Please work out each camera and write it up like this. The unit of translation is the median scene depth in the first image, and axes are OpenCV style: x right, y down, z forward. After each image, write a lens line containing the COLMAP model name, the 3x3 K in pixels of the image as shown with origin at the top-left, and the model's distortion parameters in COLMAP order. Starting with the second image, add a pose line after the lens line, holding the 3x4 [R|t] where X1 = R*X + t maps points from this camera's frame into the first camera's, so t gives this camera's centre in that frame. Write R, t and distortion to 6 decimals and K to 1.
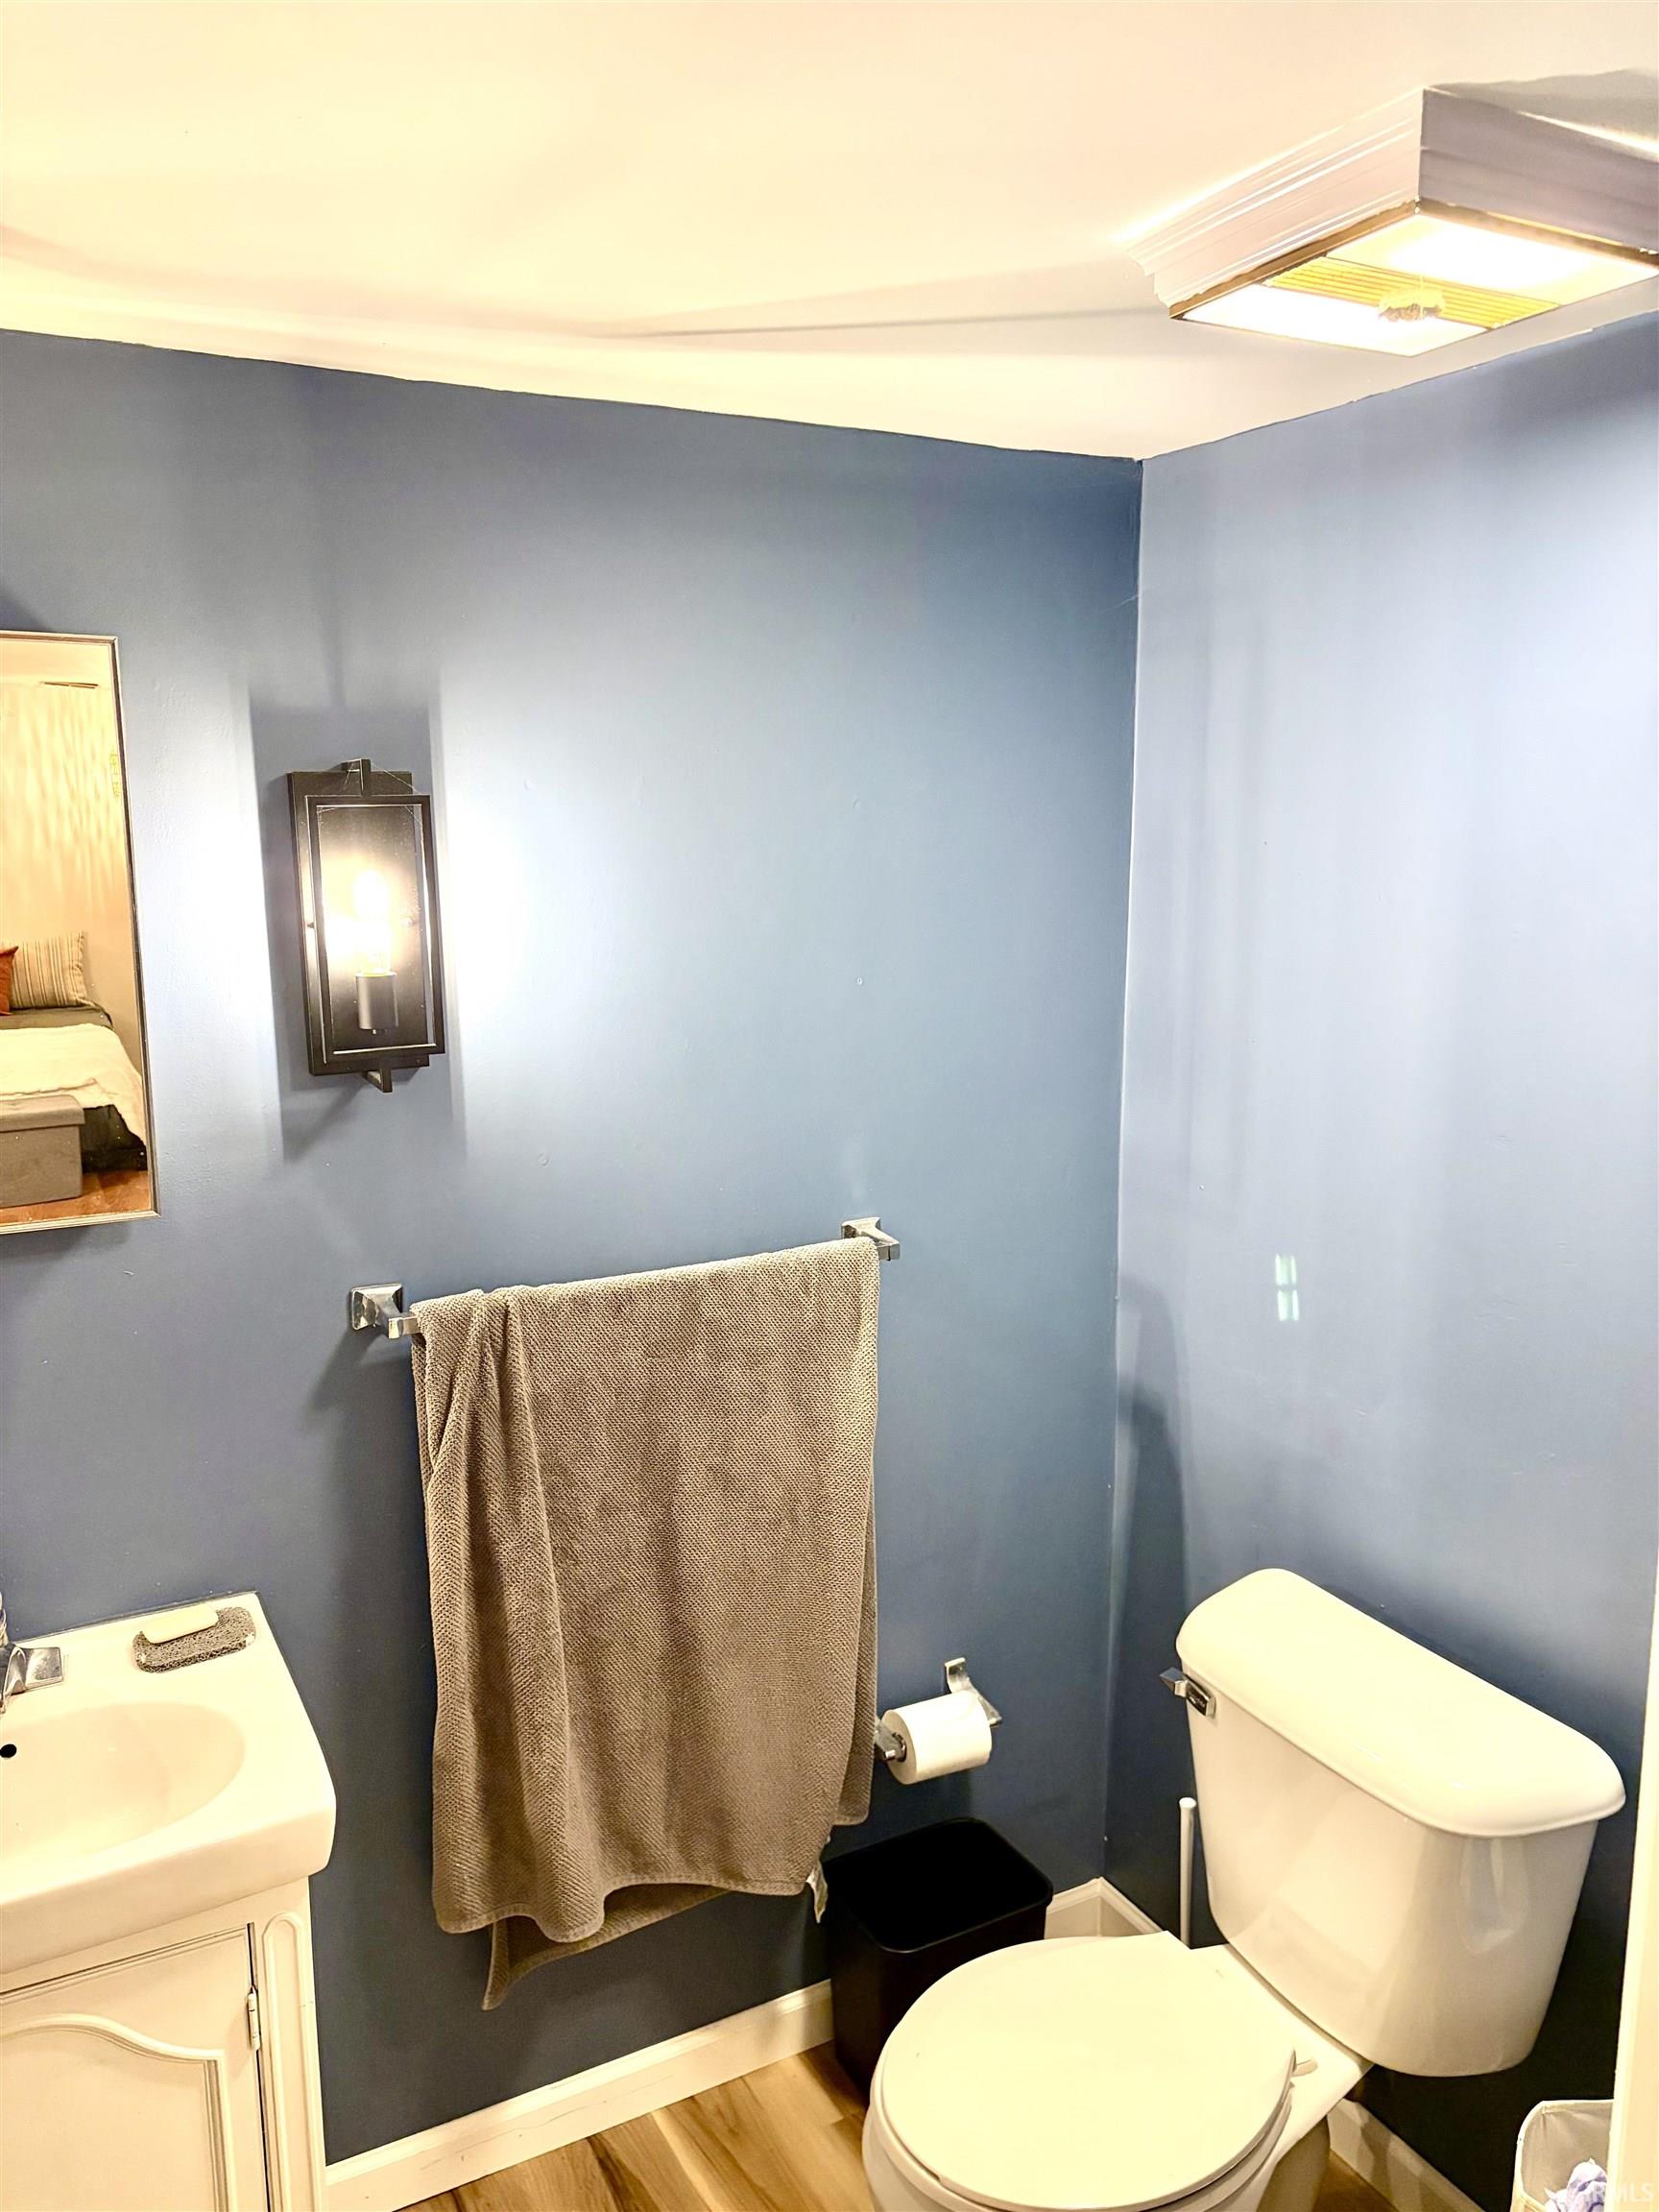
lens RADIAL K [[1661.7, 0, 837.8], [0, 1661.7, 1097.5], [0, 0, 1]] dist [0.012724, -0.001503]
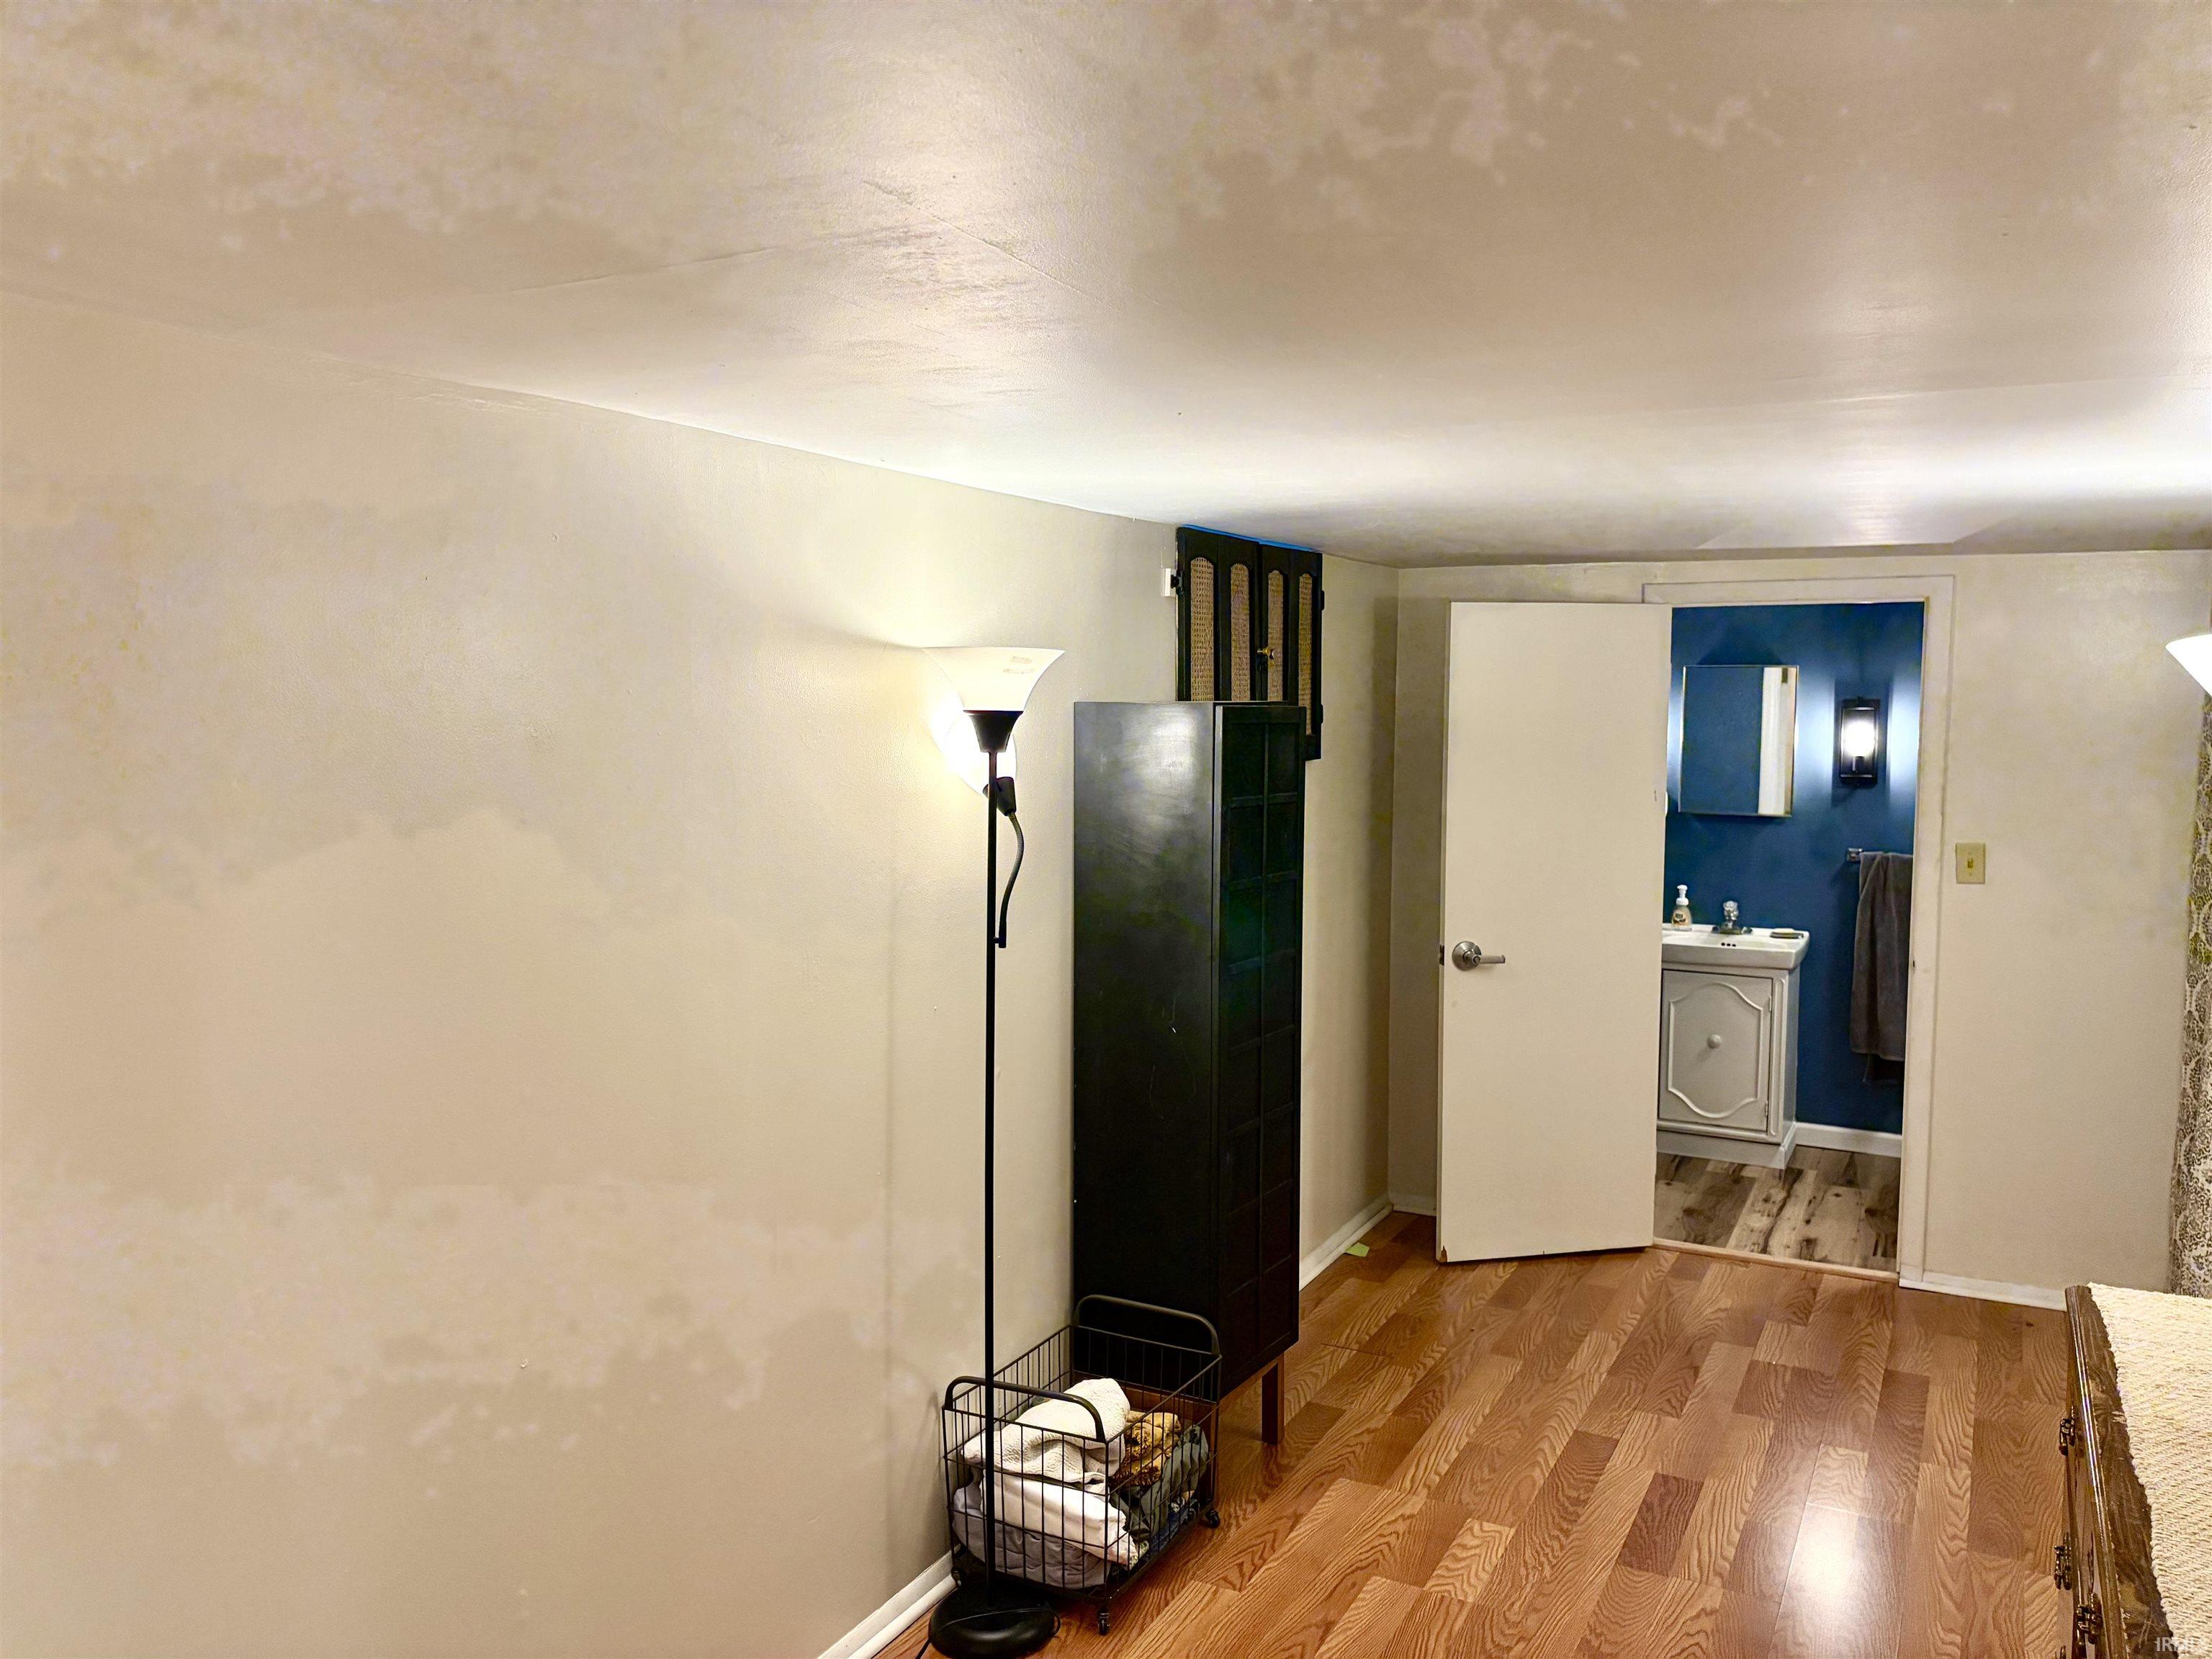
lens RADIAL K [[1661.7, 0, 1114.7], [0, 1661.7, 825.2], [0, 0, 1]] dist [0.012724, -0.001503]
pose [[0.547166, 0.083437, -0.832855, 1.755654], [-0.150429, 0.988621, 0.000214, 0.298584], [0.823396, 0.125168, 0.553491, -2.171655]]
